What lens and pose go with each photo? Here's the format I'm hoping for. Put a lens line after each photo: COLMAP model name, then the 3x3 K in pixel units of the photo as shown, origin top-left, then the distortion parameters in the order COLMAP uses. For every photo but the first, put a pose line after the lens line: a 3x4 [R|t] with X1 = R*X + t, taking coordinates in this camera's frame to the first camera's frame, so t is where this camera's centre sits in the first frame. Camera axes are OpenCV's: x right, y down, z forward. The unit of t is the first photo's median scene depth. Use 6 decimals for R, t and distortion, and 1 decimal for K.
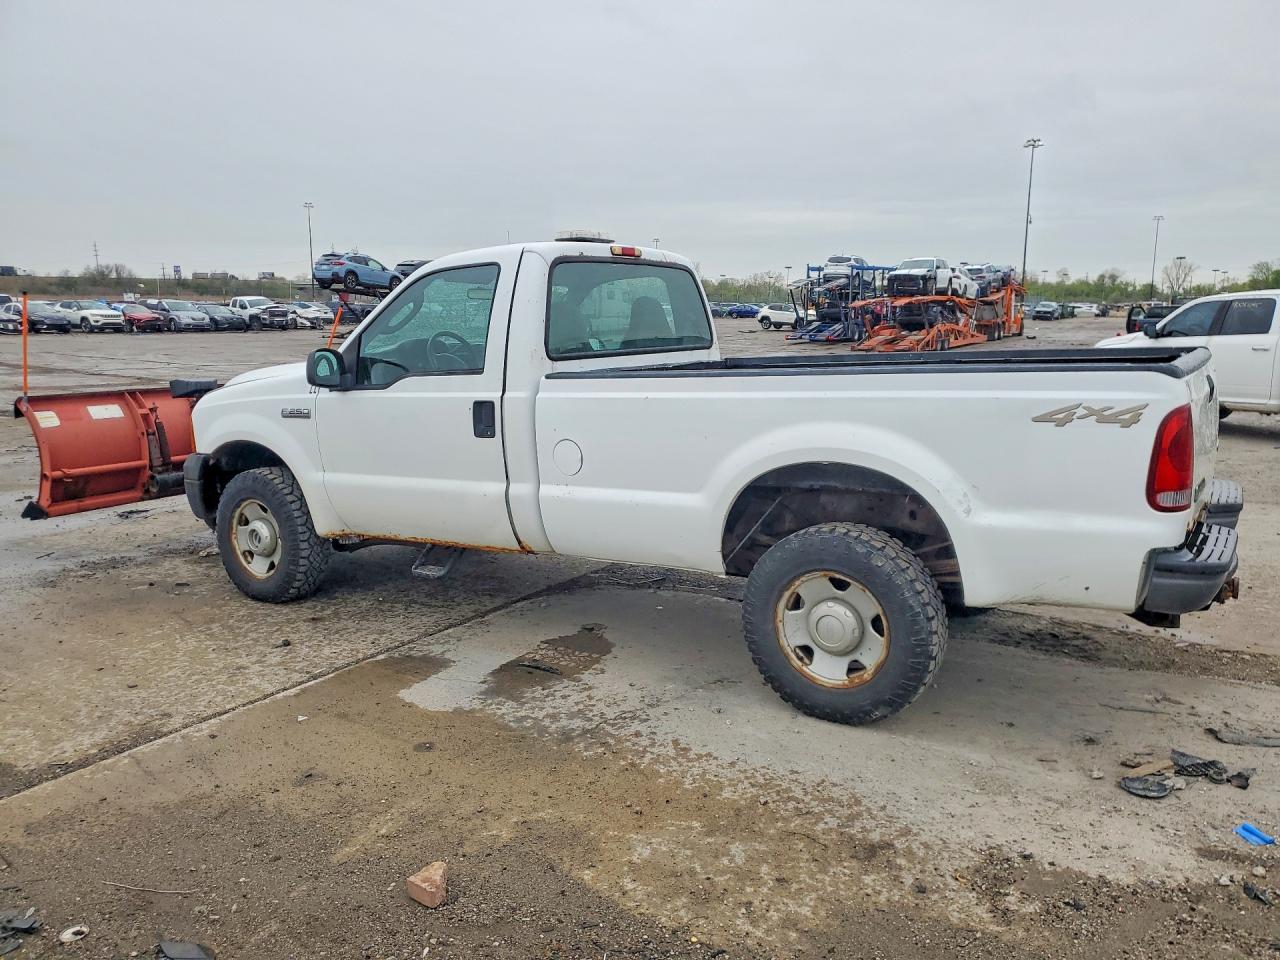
lens RADIAL K [[986.5, 0, 635.8], [0, 986.5, 475.4], [0, 0, 1]] dist [-0.000639, -0.010239]
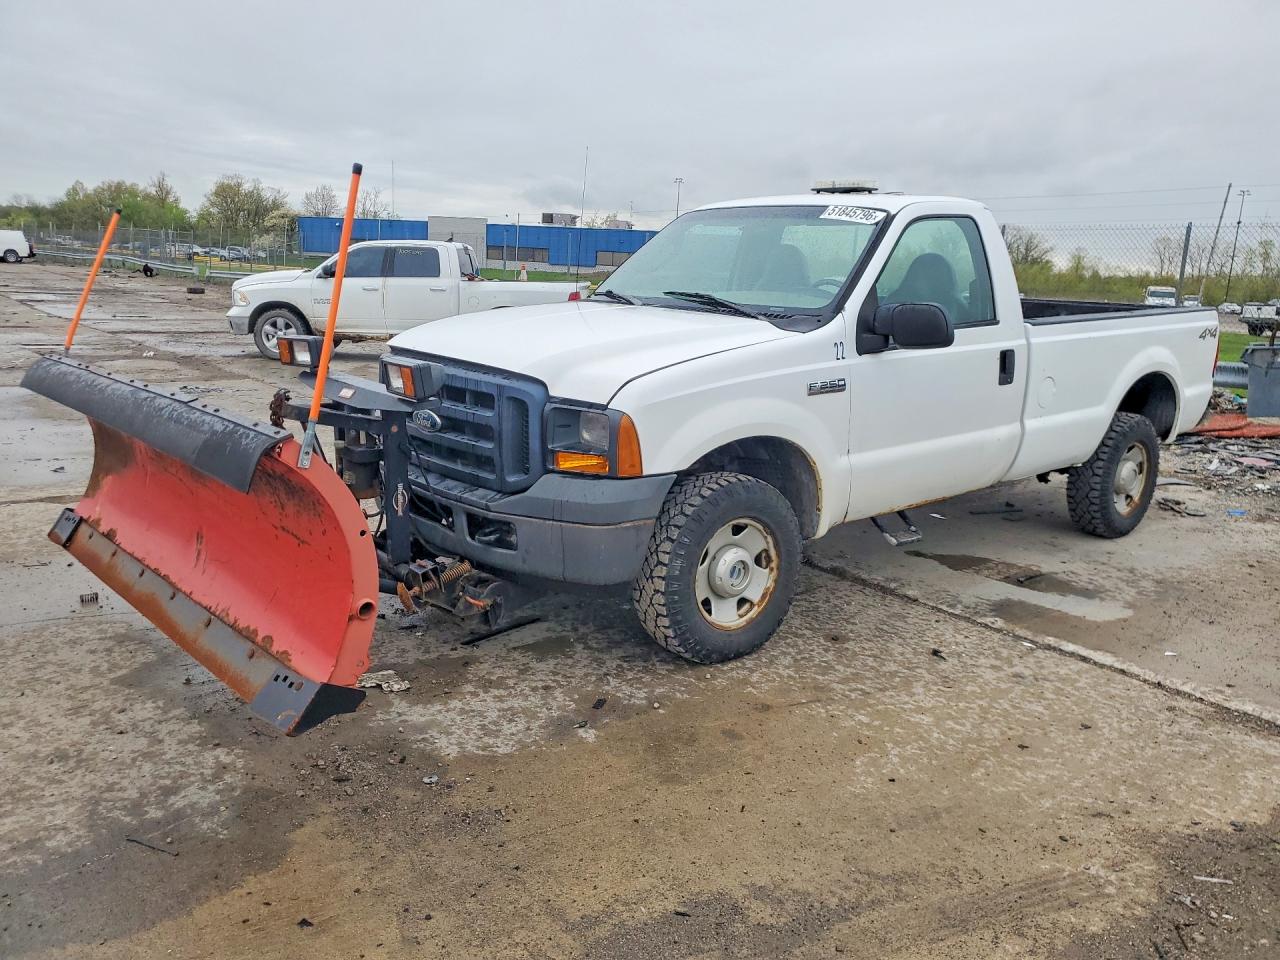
lens RADIAL K [[986.5, 0, 635.1], [0, 986.5, 478.3], [0, 0, 1]] dist [-0.000639, -0.010239]
pose [[0.343161, -0.174960, 0.922838, -1.256987], [0.122710, 0.982429, 0.140627, -0.134071], [-0.931227, 0.064984, 0.358600, 0.969175]]
